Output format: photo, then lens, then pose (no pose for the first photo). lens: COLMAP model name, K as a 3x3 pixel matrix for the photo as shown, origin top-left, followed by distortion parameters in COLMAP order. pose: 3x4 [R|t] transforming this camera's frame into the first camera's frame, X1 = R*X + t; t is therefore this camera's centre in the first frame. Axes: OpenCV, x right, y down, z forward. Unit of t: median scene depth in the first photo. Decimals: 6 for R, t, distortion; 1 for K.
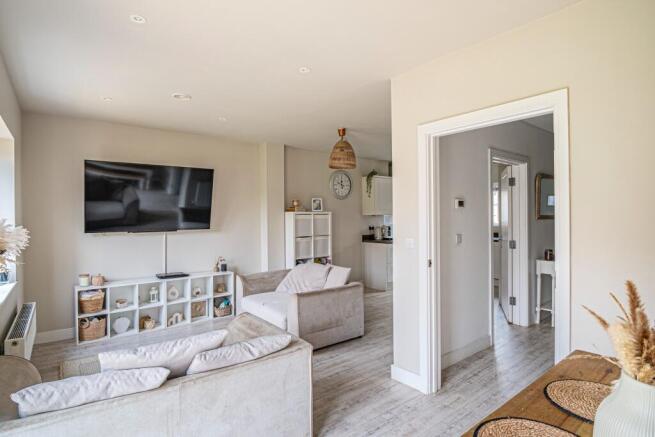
lens RADIAL K [[345.1, 0, 324.1], [0, 345.1, 218.7], [0, 0, 1]] dist [-0.003679, -0.006066]
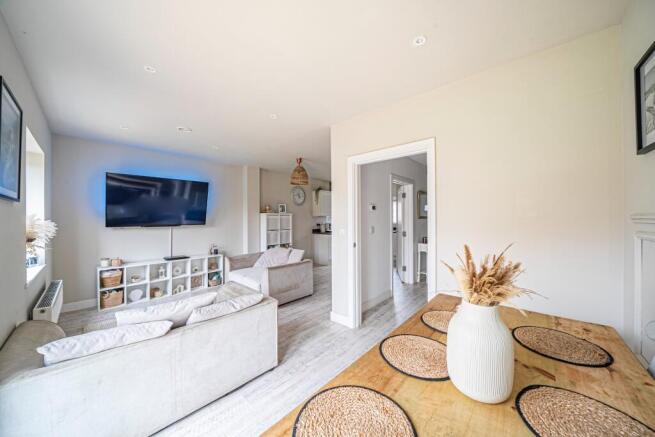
lens RADIAL K [[227.4, 0, 324.0], [0, 227.4, 218.2], [0, 0, 1]] dist [-0.011526, 0.000629]
pose [[0.987268, 0.003532, 0.159026, 0.003006], [-0.002508, 0.999975, -0.006643, 0.010256], [-0.159046, 0.006160, 0.987252, 0.000348]]
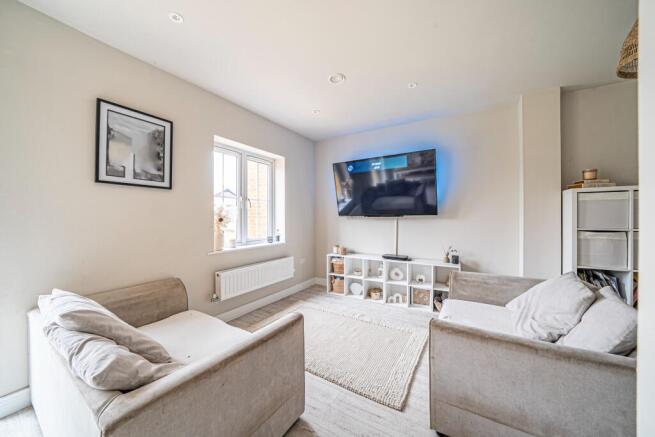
lens RADIAL K [[240.6, 0, 329.9], [0, 240.6, 218.0], [0, 0, 1]] dist [-0.007123, -0.000247]
pose [[0.341778, 0.016274, -0.939640, 0.221961], [0.002672, 0.999829, 0.018288, 0.031416], [0.939777, -0.008761, 0.341676, 0.634672]]
